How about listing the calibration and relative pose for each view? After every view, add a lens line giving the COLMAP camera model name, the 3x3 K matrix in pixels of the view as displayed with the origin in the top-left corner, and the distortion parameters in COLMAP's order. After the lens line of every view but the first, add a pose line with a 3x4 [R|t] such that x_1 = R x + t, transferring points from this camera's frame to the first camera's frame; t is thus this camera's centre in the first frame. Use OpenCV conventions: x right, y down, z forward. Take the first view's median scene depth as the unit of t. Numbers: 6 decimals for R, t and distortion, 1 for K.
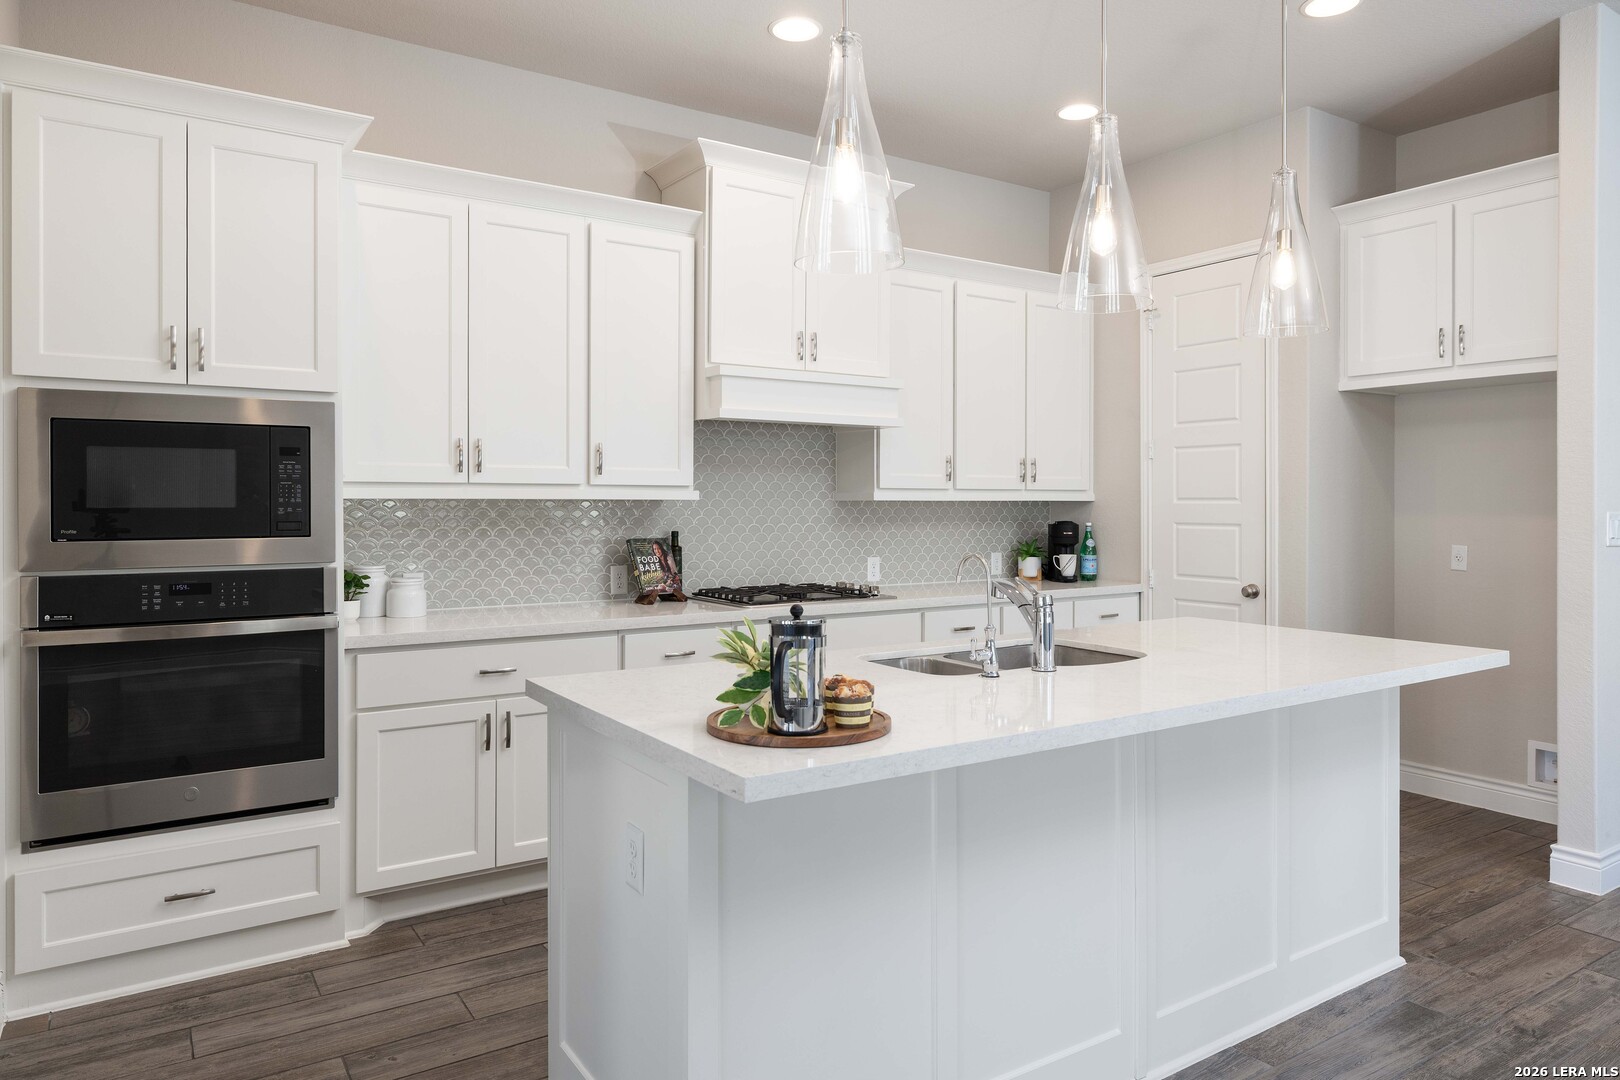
lens RADIAL K [[1044.5, 0, 814.1], [0, 1044.5, 505.1], [0, 0, 1]] dist [0.003406, -0.000810]
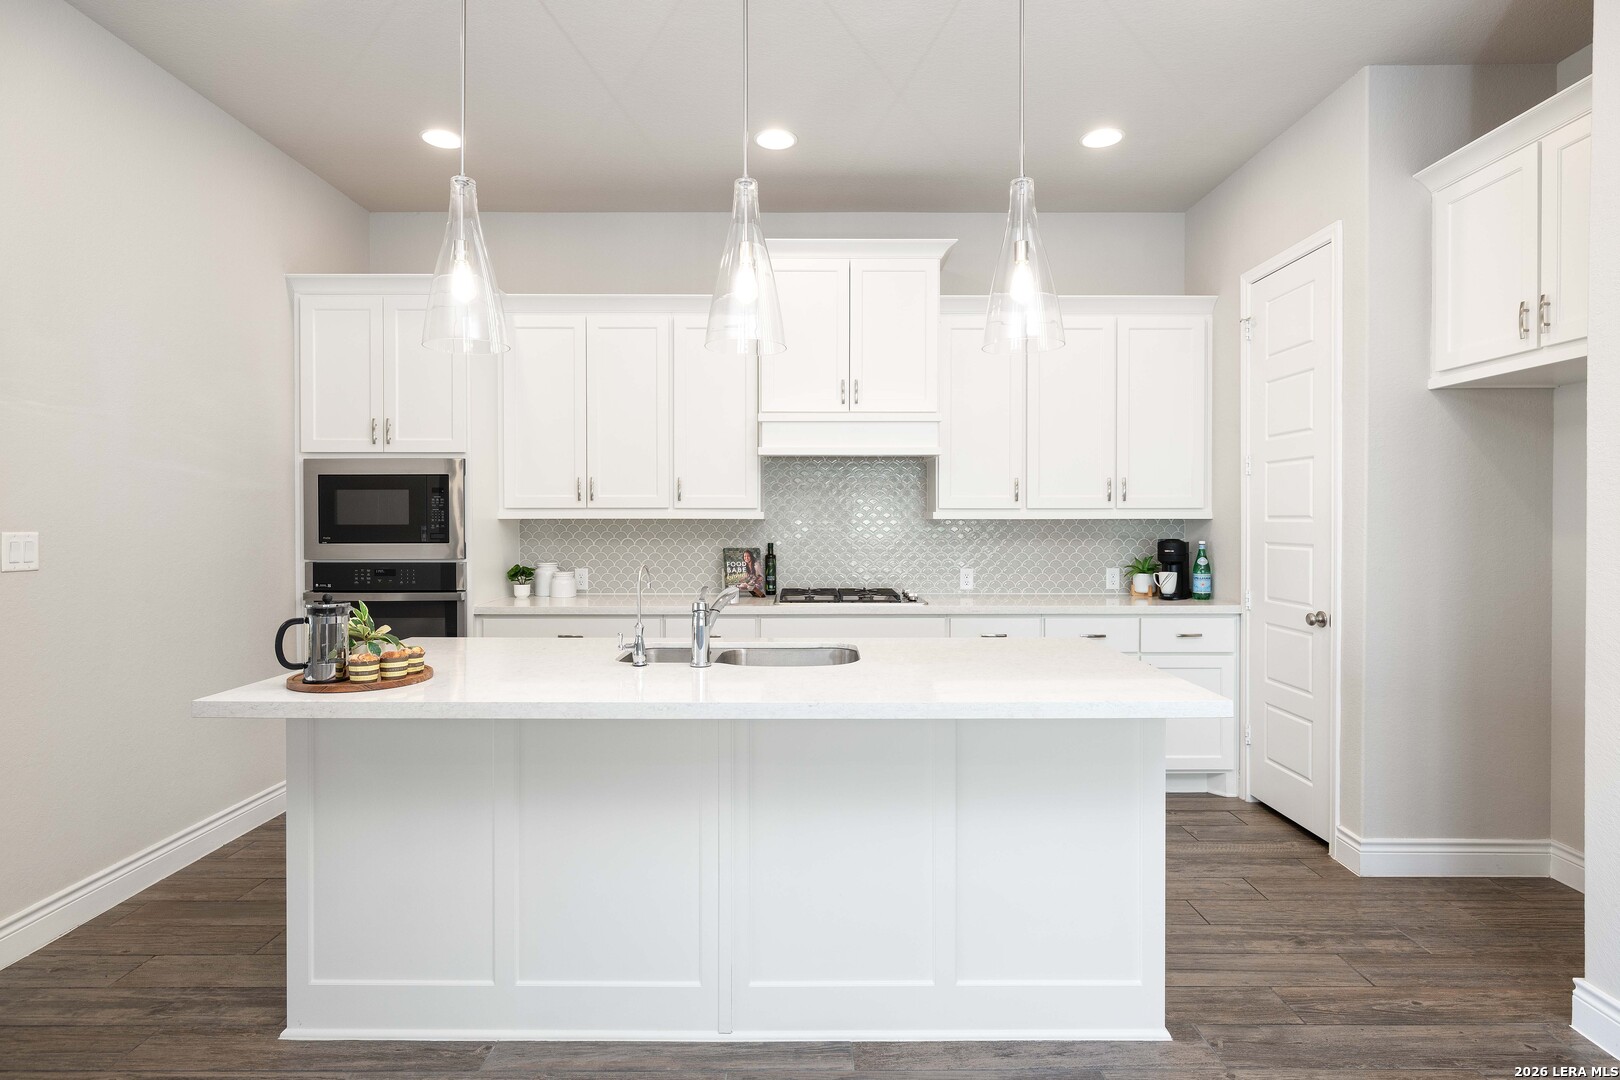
lens RADIAL K [[831.0, 0, 815.2], [0, 831.0, 529.6], [0, 0, 1]] dist [0.003386, 0.001754]
pose [[0.834600, 0.006121, -0.550822, 0.525185], [-0.000329, 0.999944, 0.010614, -0.002841], [0.550856, -0.008677, 0.834555, 0.183792]]
